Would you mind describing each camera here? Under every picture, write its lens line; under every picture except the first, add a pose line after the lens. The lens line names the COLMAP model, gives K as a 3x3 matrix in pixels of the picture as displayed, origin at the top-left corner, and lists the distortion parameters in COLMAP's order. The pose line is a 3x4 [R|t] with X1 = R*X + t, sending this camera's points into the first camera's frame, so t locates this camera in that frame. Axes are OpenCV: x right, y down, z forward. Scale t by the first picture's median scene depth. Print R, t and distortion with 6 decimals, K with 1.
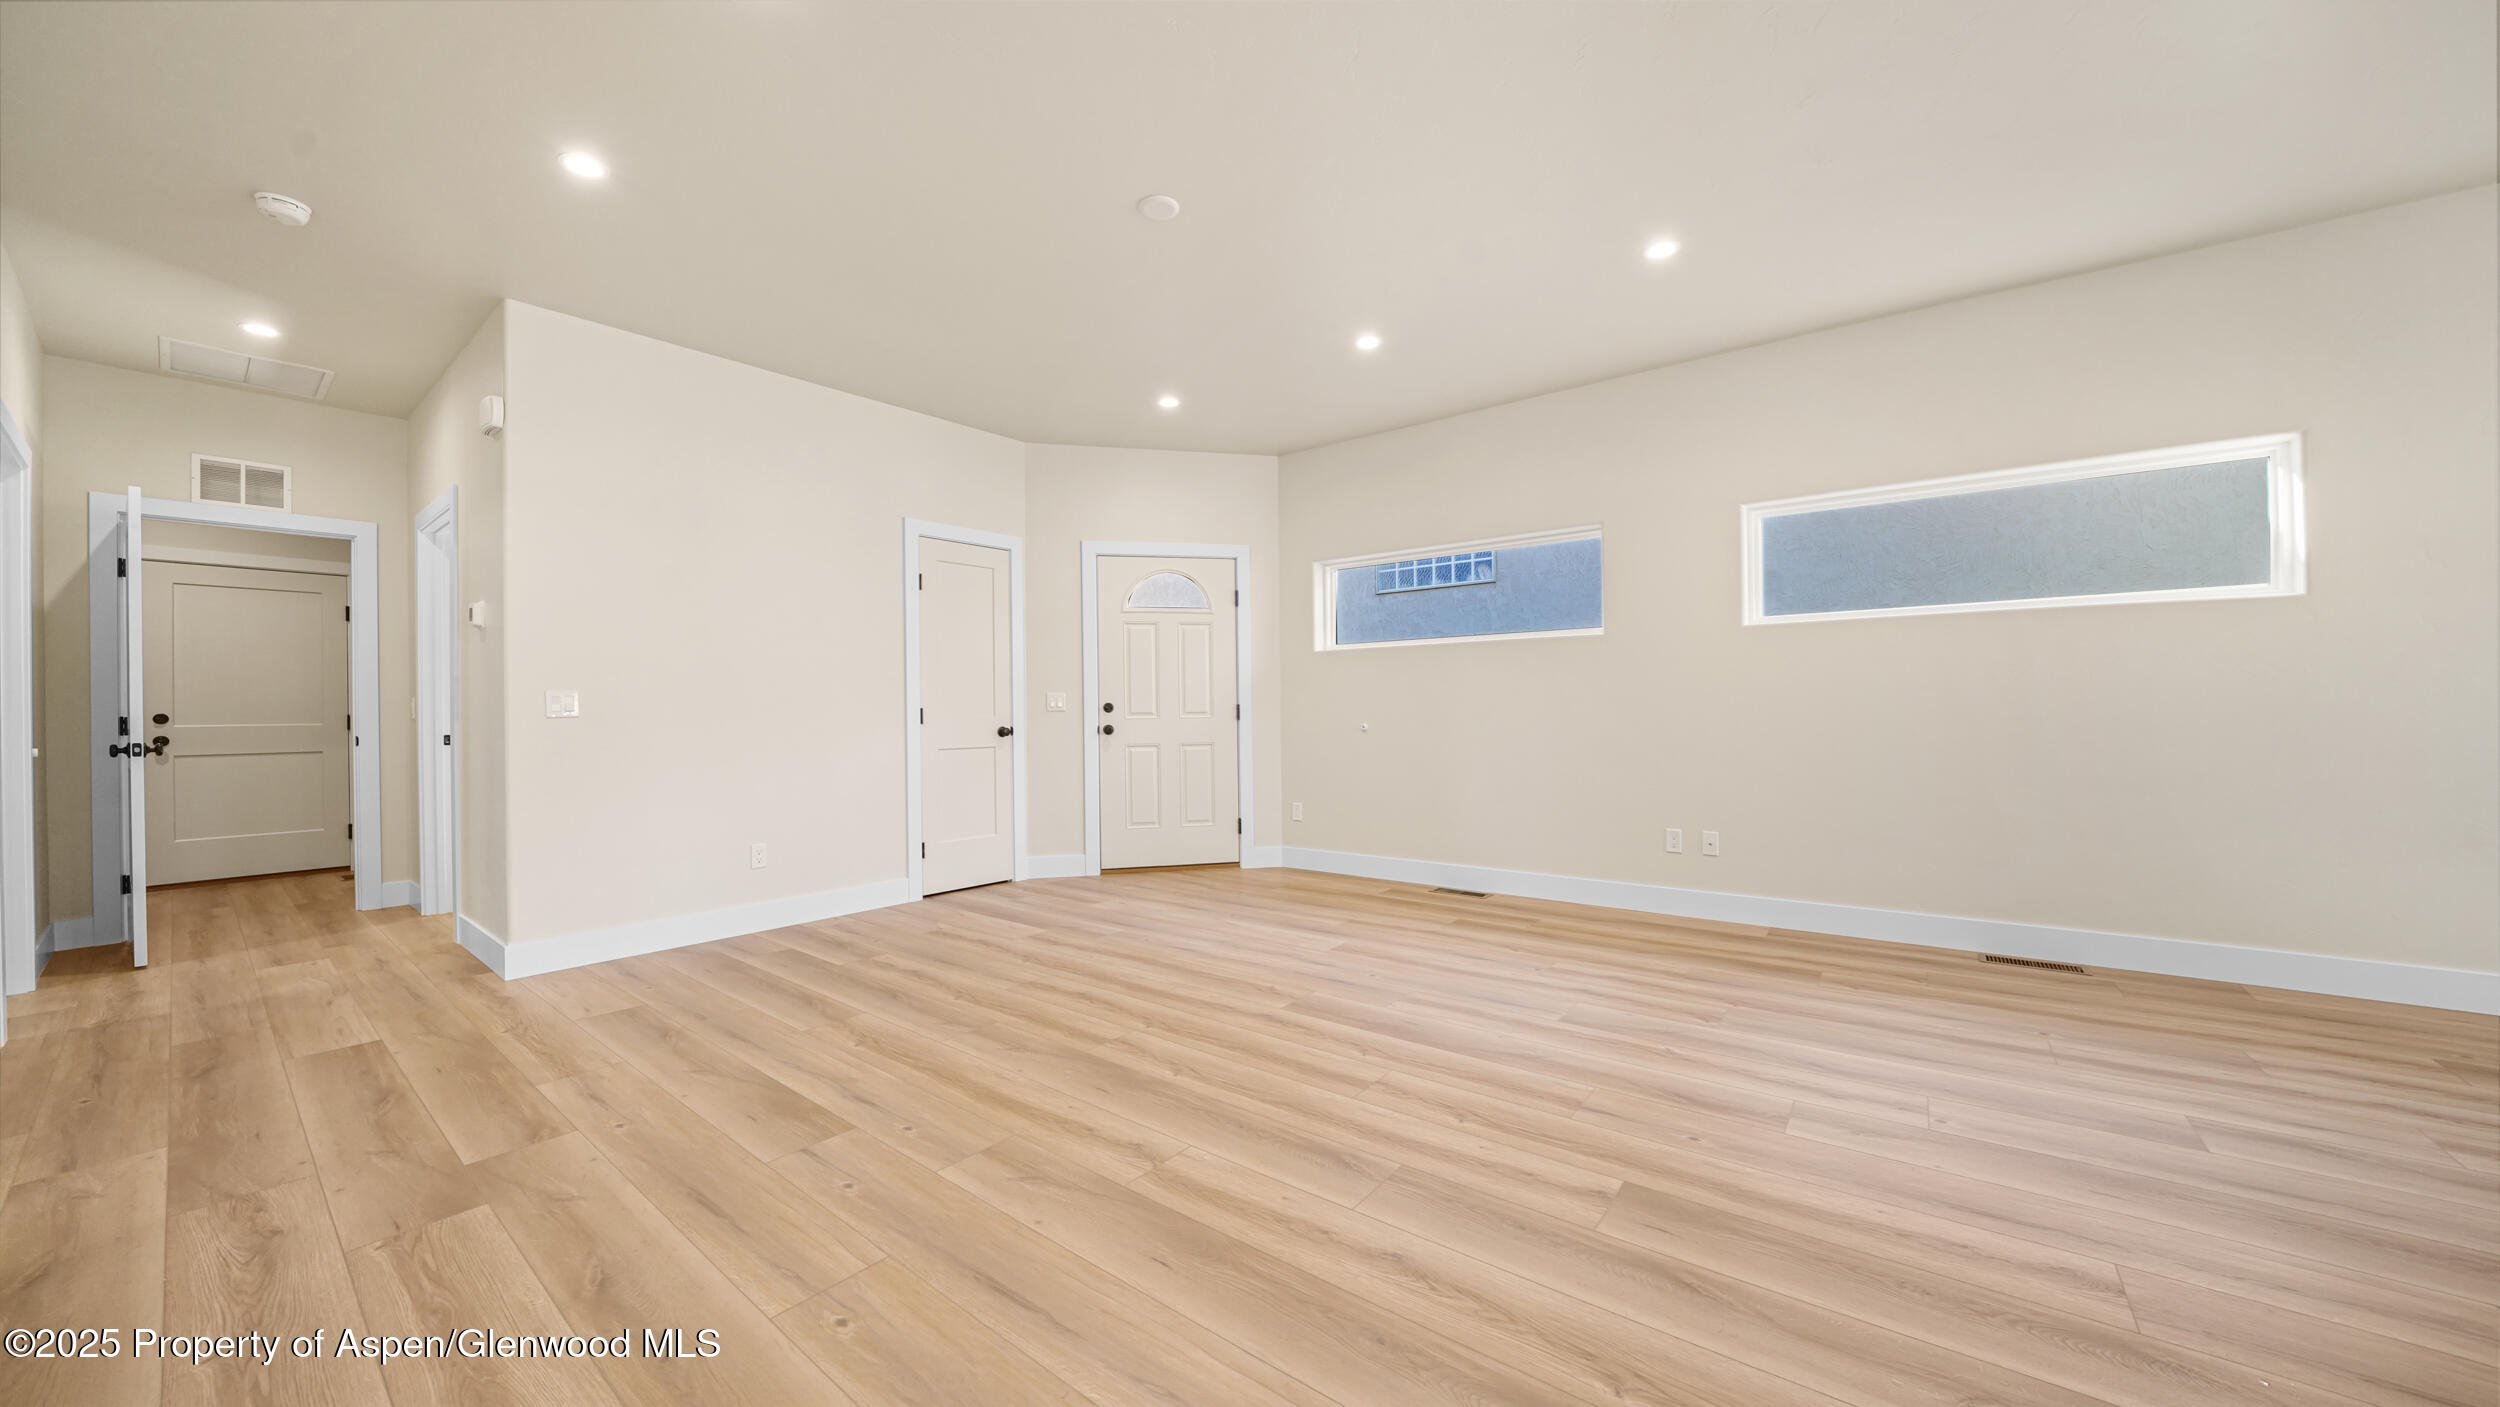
lens RADIAL K [[864.4, 0, 1248.3], [0, 864.4, 710.0], [0, 0, 1]] dist [-0.021821, 0.000168]
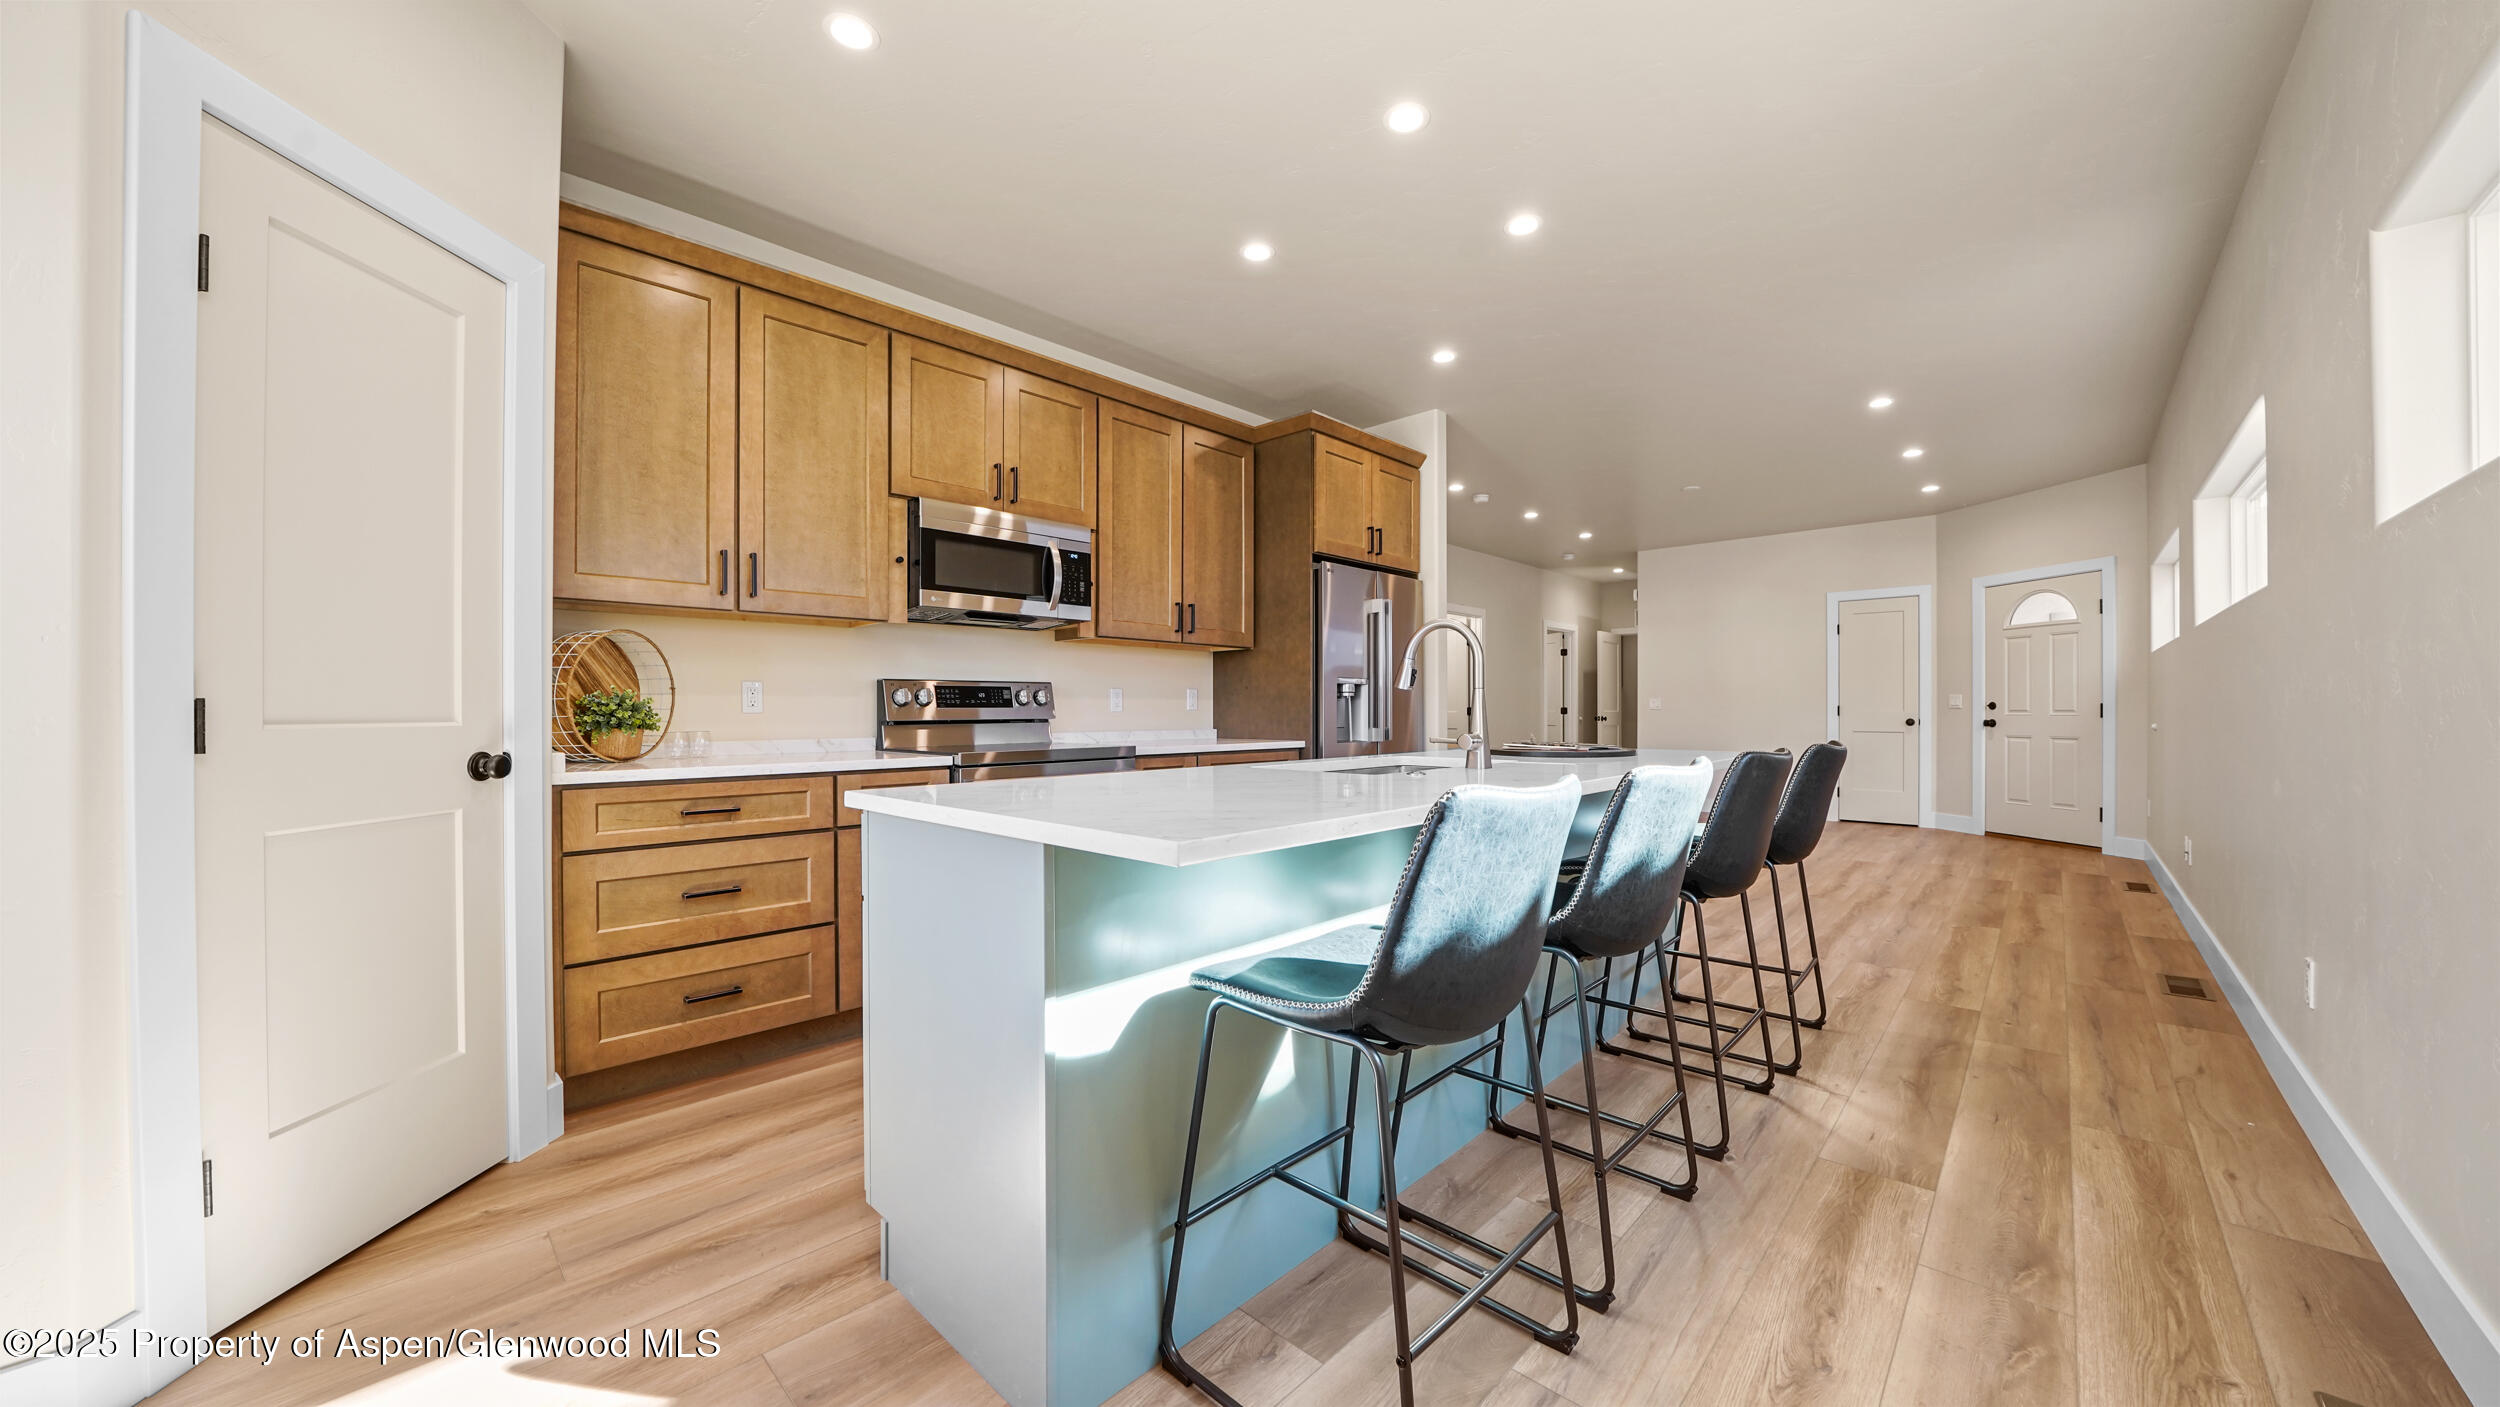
lens RADIAL K [[864.4, 0, 1248.3], [0, 864.4, 710.0], [0, 0, 1]] dist [-0.021821, 0.000168]
pose [[-0.099237, 0.011767, -0.994994, 2.349892], [0.001571, 0.999931, 0.011669, -0.025769], [0.995063, -0.000405, -0.099249, 0.058164]]
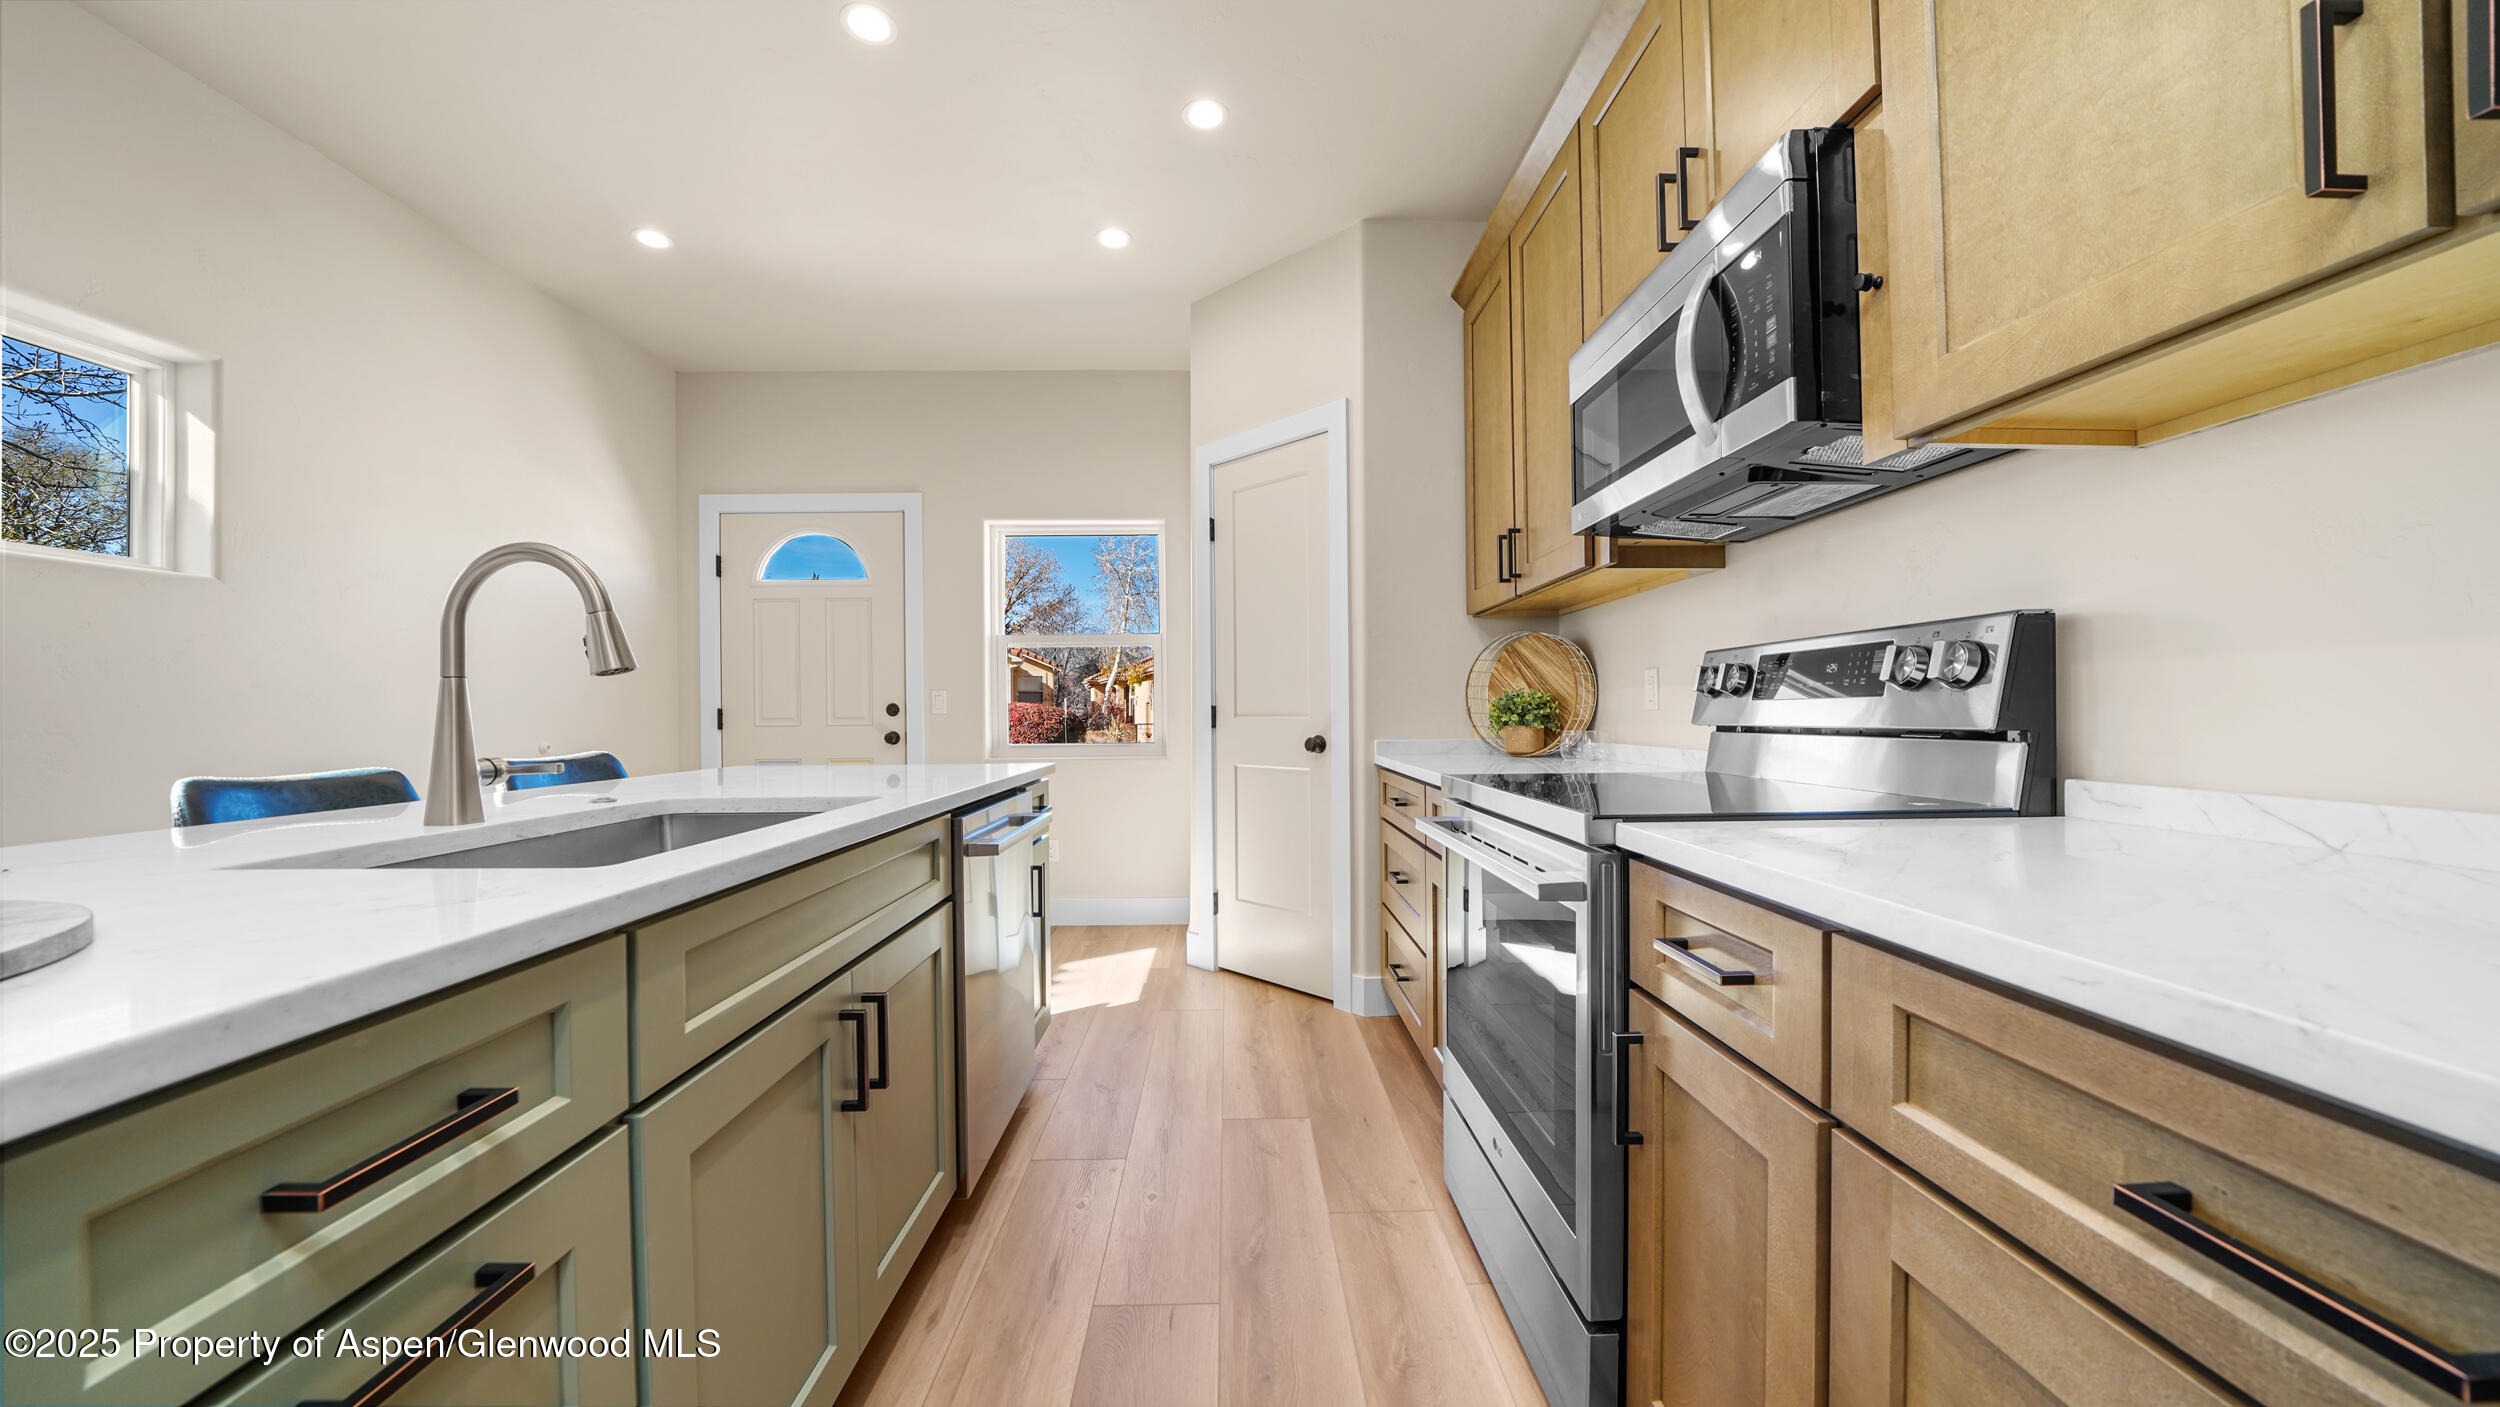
lens RADIAL K [[864.4, 0, 1248.3], [0, 864.4, 710.0], [0, 0, 1]] dist [-0.021821, 0.000168]
pose [[-0.638306, 0.017333, 0.769588, 0.946789], [0.012708, 0.999847, -0.011979, -0.005713], [-0.769678, 0.002133, -0.638429, 0.157966]]
